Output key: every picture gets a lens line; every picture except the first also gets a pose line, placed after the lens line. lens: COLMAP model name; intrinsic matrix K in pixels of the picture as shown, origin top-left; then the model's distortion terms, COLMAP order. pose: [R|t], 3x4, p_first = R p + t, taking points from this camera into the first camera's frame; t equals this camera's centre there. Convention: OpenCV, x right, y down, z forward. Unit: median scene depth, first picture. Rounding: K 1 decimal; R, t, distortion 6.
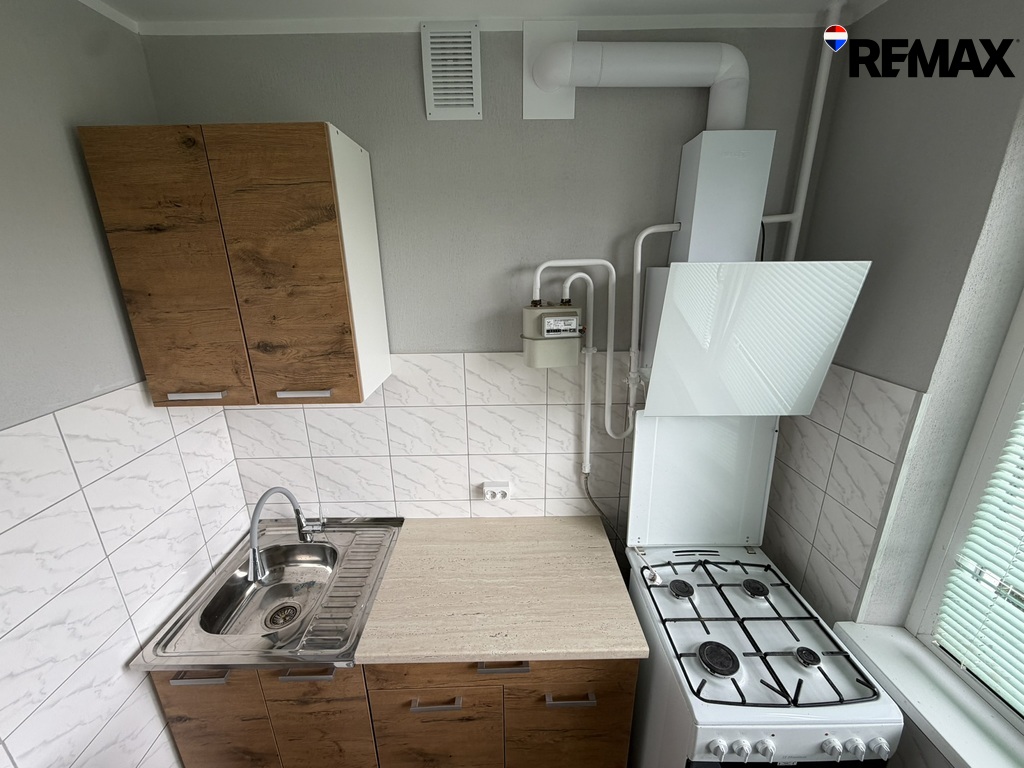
lens RADIAL K [[406.6, 0, 508.2], [0, 406.6, 385.0], [0, 0, 1]] dist [-0.002107, 0.000225]
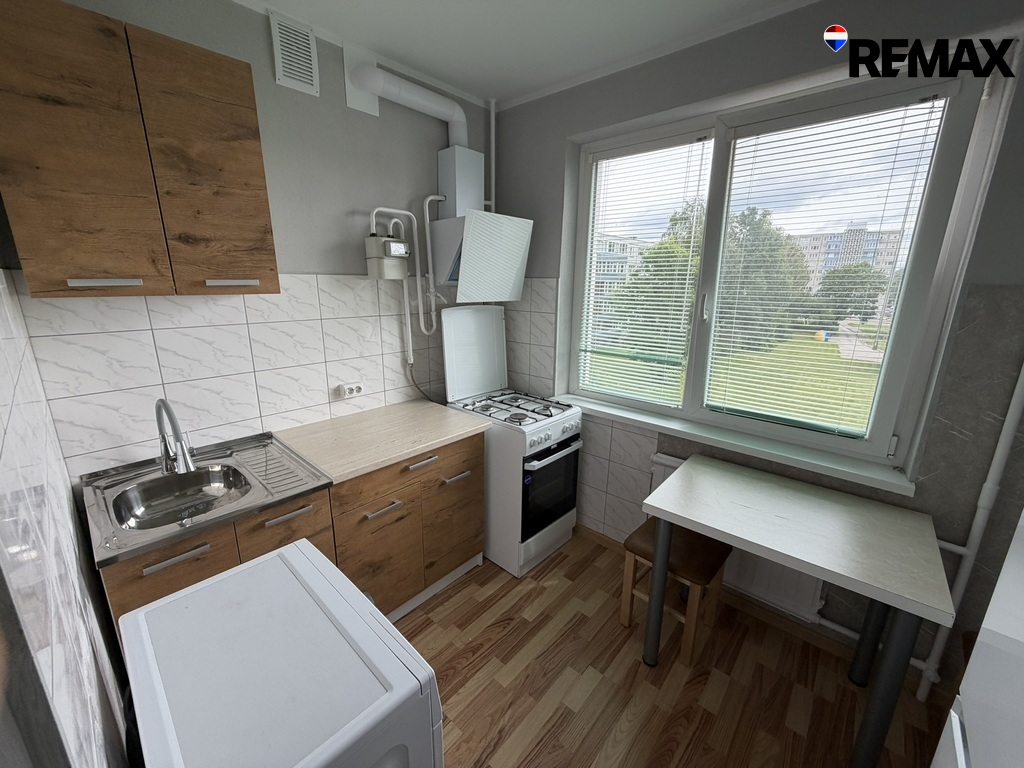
lens RADIAL K [[406.6, 0, 508.2], [0, 406.6, 385.0], [0, 0, 1]] dist [-0.002107, 0.000225]
pose [[0.685398, -0.162810, 0.709734, -0.811715], [0.199001, 0.979460, 0.032506, 0.416040], [-0.700448, 0.118958, 0.703720, -0.328785]]
